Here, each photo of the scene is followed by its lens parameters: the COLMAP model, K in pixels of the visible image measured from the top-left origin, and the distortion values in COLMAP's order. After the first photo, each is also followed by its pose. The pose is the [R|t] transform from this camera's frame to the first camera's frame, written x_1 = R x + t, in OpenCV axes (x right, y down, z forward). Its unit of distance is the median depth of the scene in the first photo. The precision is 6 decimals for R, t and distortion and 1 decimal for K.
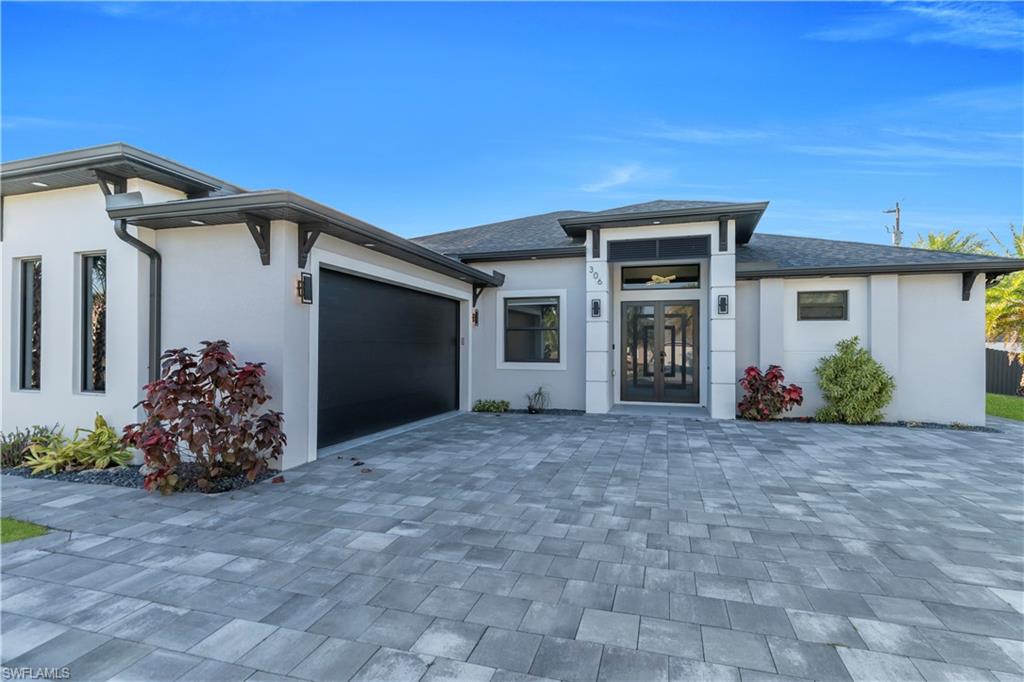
lens RADIAL K [[490.1, 0, 512.5], [0, 490.1, 343.6], [0, 0, 1]] dist [0.010904, -0.000411]
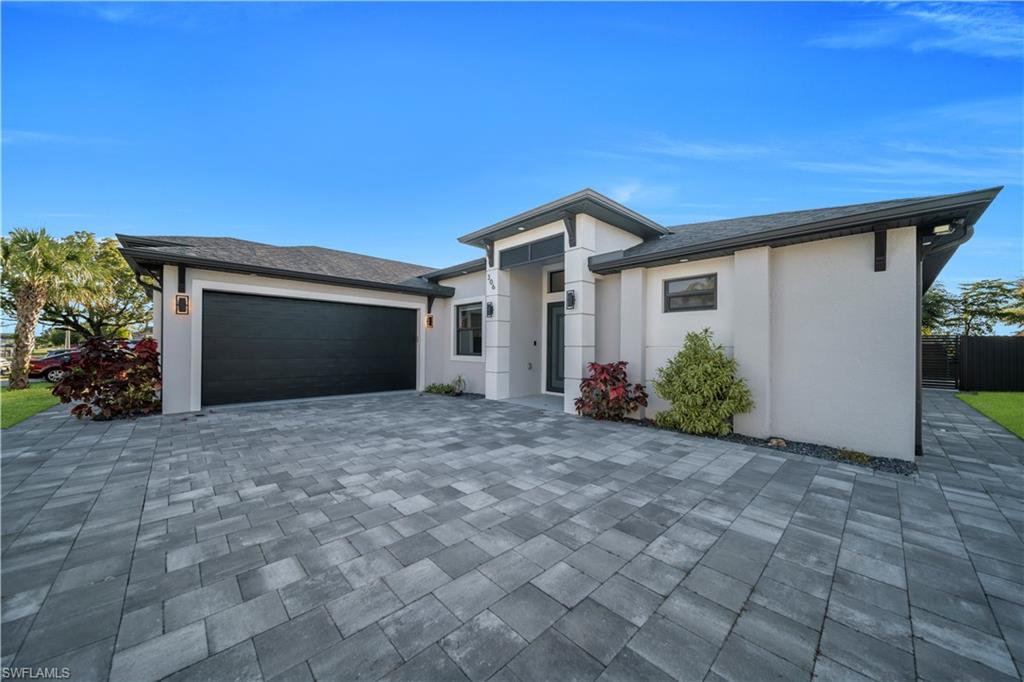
lens RADIAL K [[352.8, 0, 510.4], [0, 352.8, 346.5], [0, 0, 1]] dist [0.001410, -0.000918]
pose [[0.870243, 0.001882, -0.492619, 0.659133], [0.000014, 0.999993, 0.003844, 0.012348], [0.492622, -0.003353, 0.870237, 0.304408]]
